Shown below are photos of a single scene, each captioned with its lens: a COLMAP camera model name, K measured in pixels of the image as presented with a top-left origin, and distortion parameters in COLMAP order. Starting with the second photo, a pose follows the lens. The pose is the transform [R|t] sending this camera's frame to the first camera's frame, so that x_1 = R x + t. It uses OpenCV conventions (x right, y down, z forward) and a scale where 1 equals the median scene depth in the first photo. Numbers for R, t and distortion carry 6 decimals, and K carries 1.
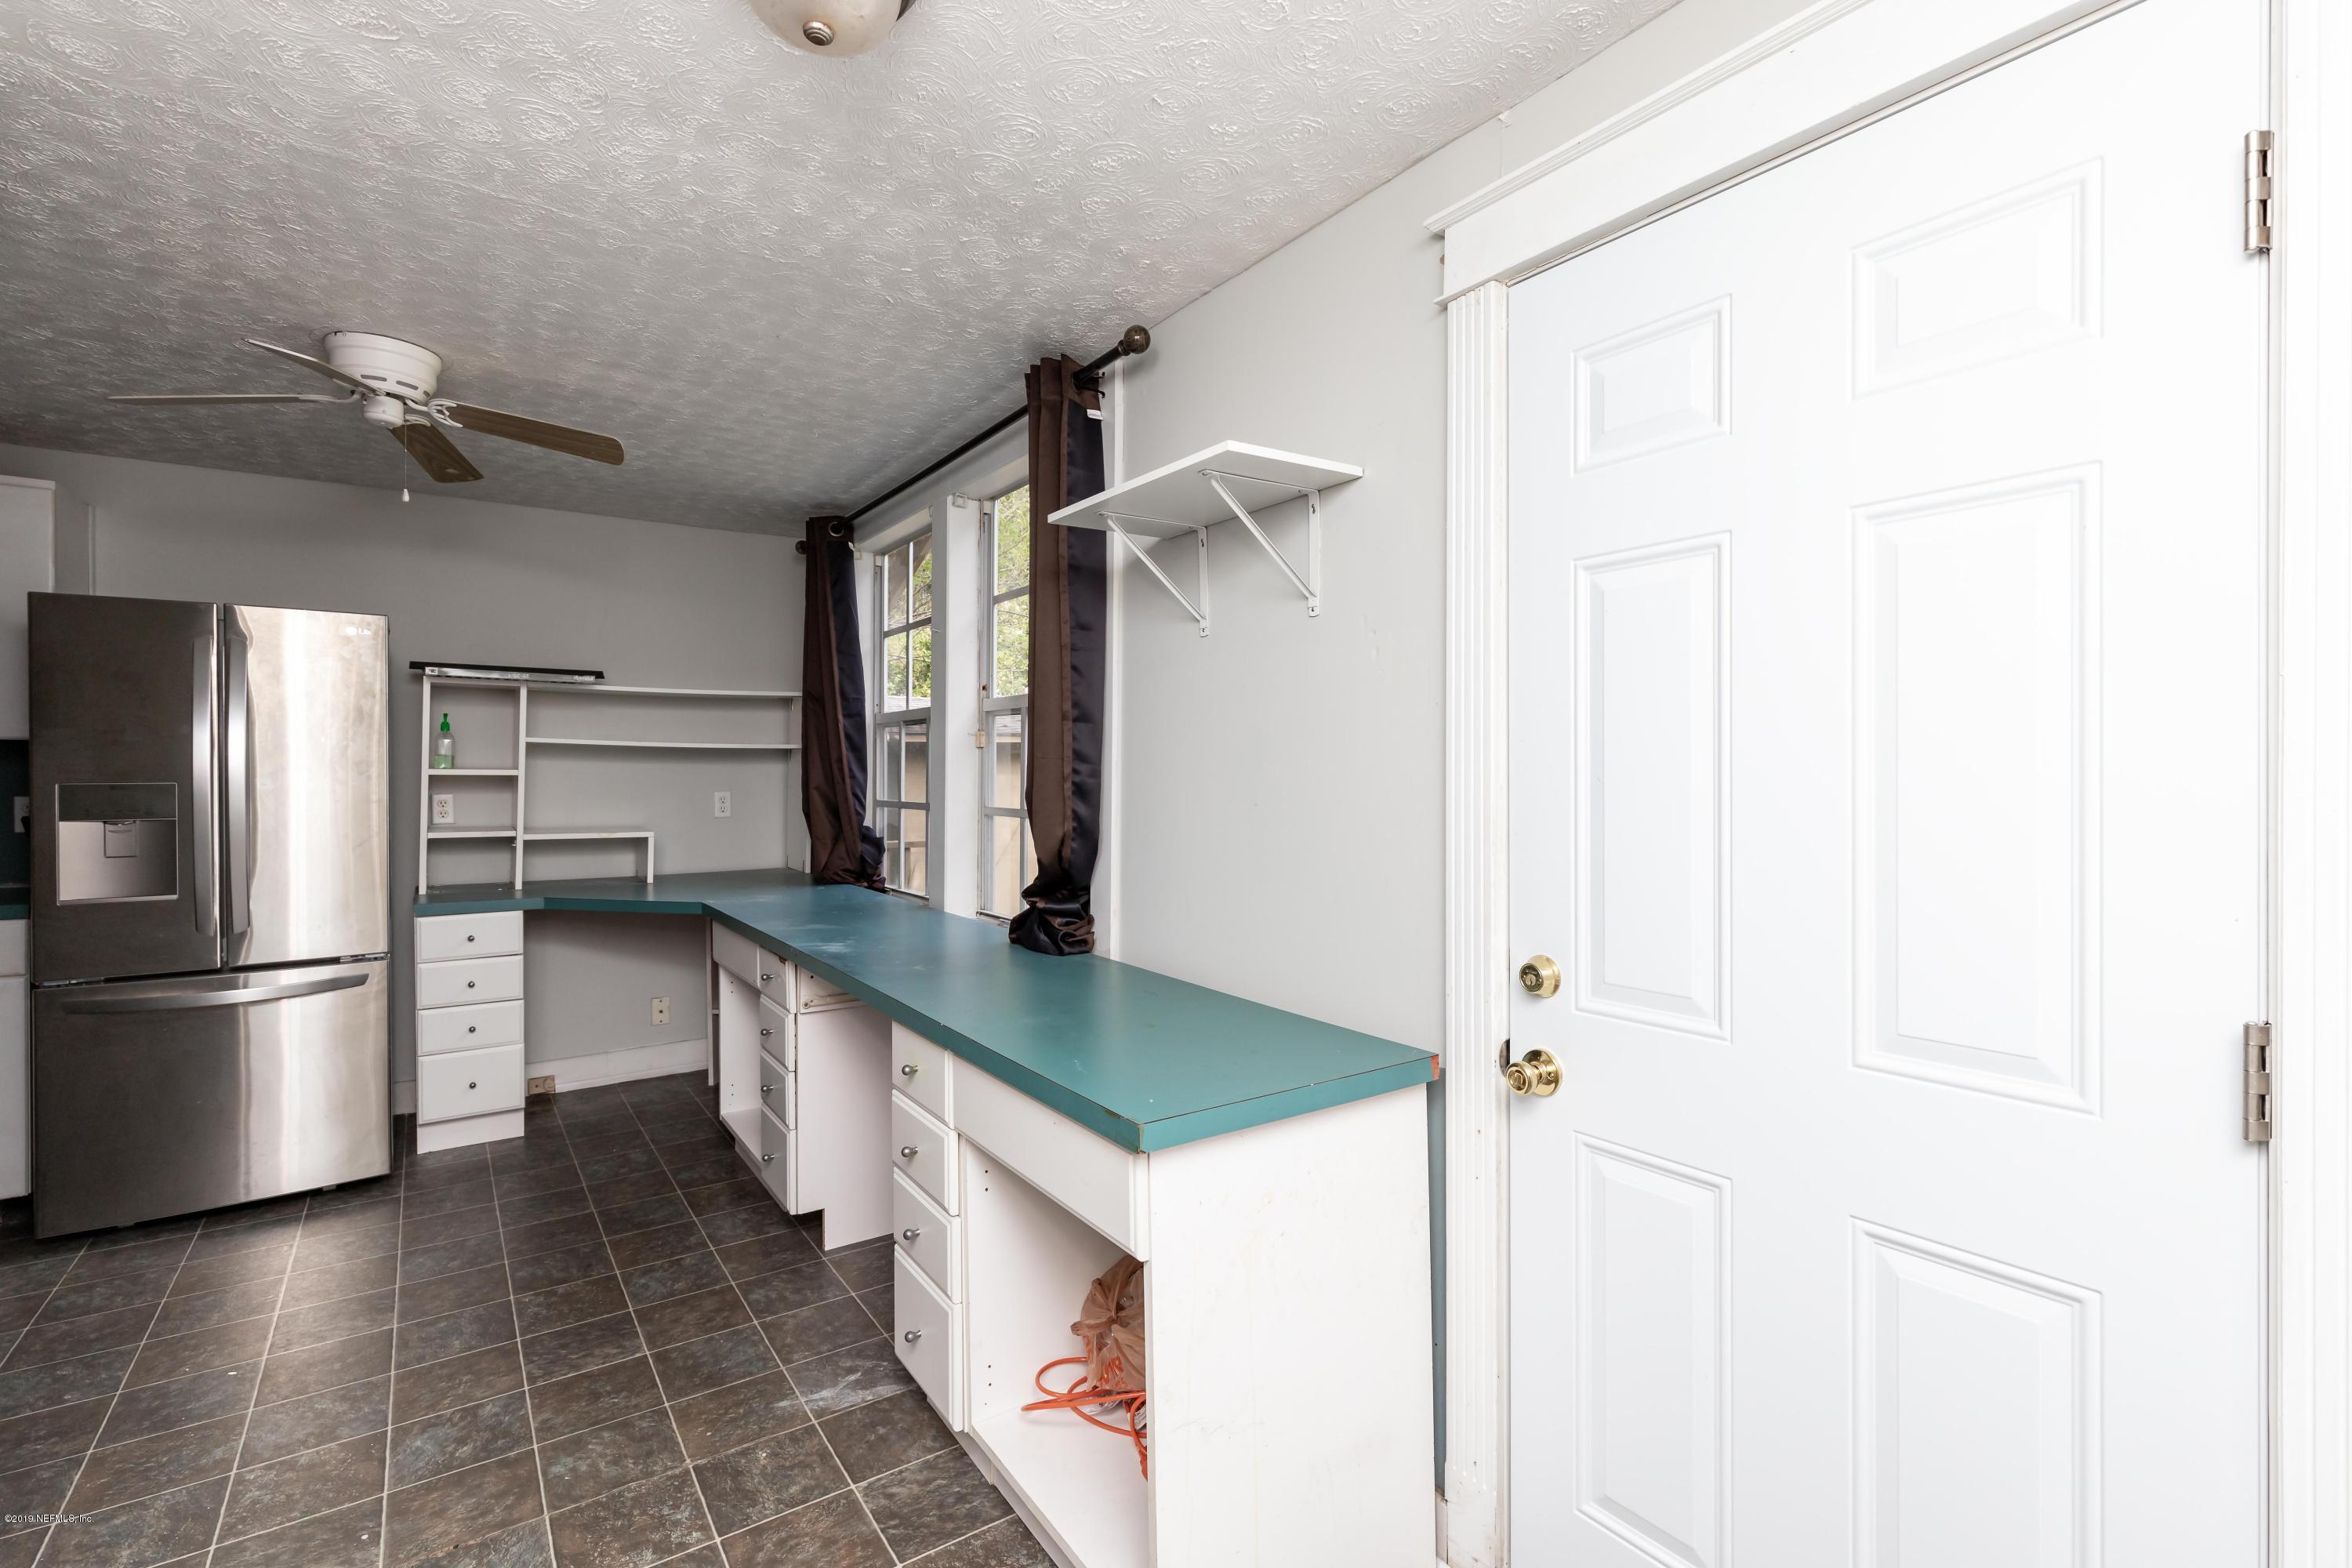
lens RADIAL K [[1066.1, 0, 1195.5], [0, 1066.1, 770.3], [0, 0, 1]] dist [0.004771, 0.000507]
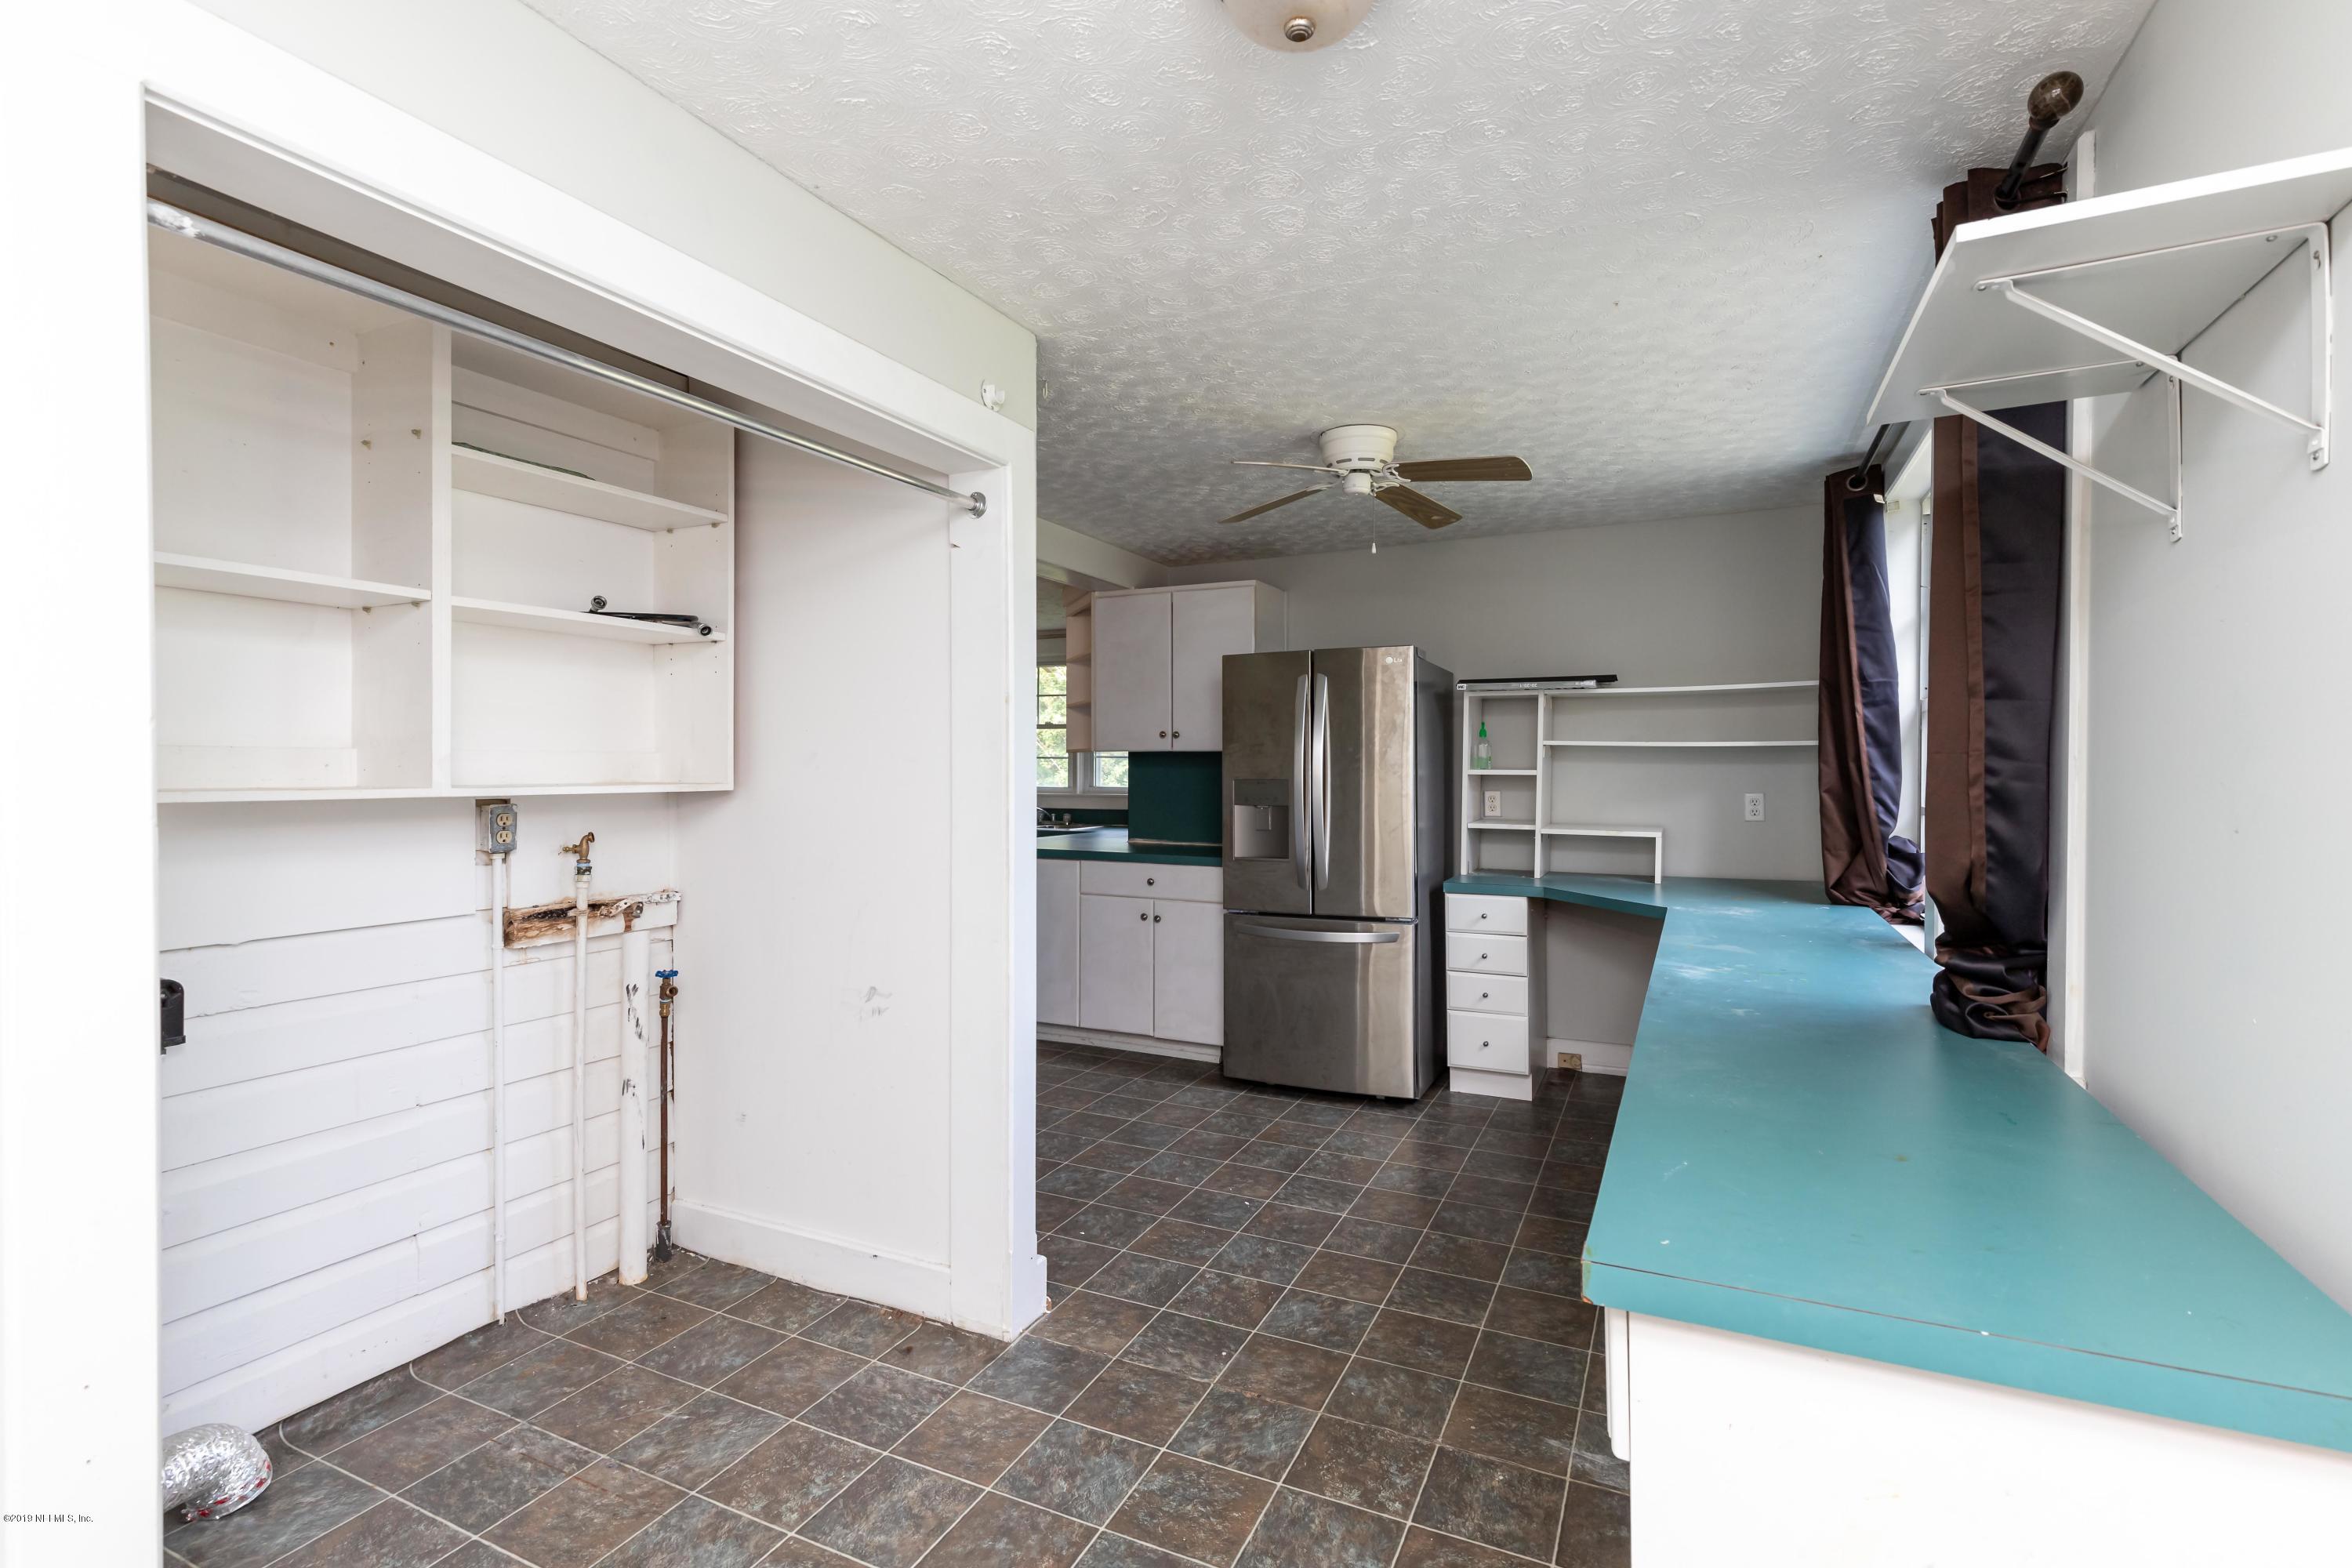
lens RADIAL K [[1066.1, 0, 1185.9], [0, 1066.1, 770.6], [0, 0, 1]] dist [0.004771, 0.000507]
pose [[0.487592, -0.001952, -0.873070, 0.223186], [0.002687, 0.999996, -0.000735, -0.000278], [0.873068, -0.001987, 0.487595, 0.205287]]
